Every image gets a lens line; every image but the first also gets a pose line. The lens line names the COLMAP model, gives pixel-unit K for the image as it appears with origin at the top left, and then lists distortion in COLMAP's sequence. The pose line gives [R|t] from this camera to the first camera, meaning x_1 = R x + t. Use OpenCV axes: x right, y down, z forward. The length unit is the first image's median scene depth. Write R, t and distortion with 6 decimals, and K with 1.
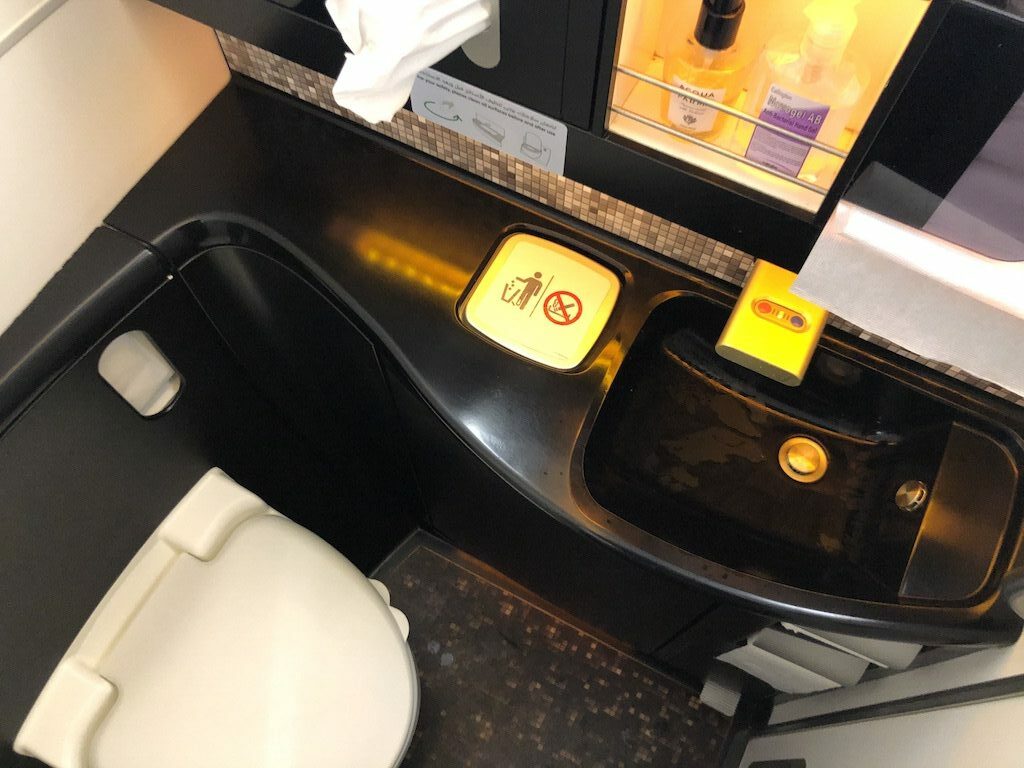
lens RADIAL K [[842.1, 0, 512.0], [0, 842.1, 384.0], [0, 0, 1]] dist [-0.046143, -0.005858]
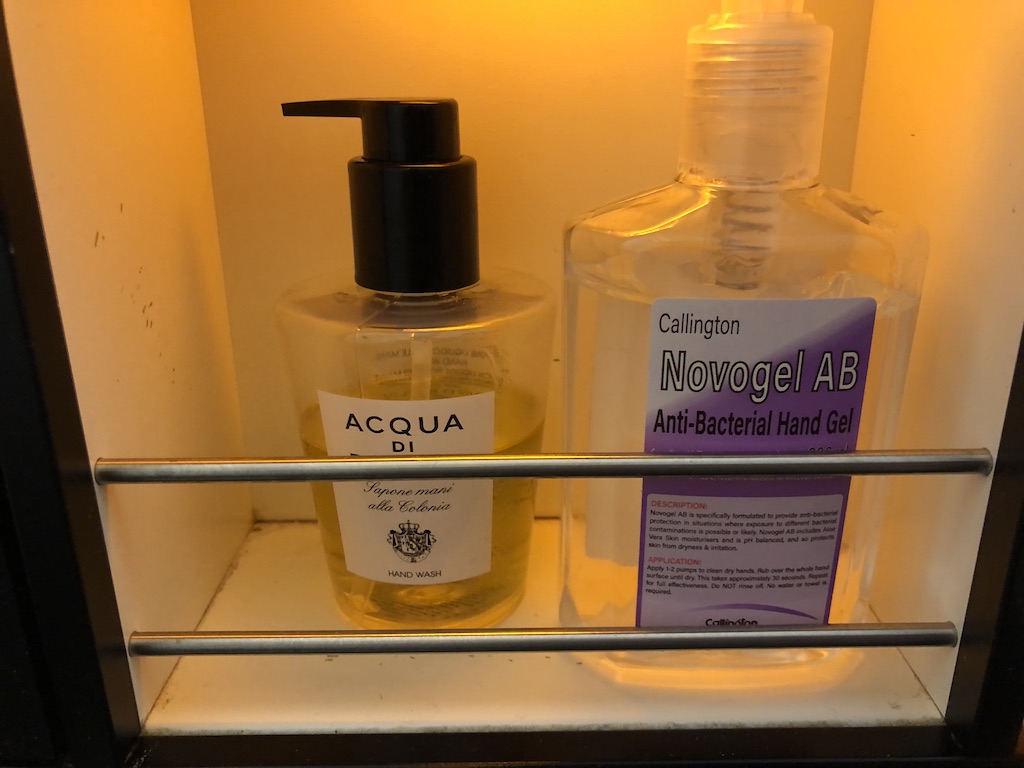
lens RADIAL K [[842.1, 0, 512.0], [0, 842.1, 384.0], [0, 0, 1]] dist [-0.046143, -0.005858]
pose [[0.884788, -0.162928, 0.436582, 0.135765], [0.421845, 0.678091, -0.601864, -0.181923], [-0.197982, 0.716692, 0.668697, 0.785931]]
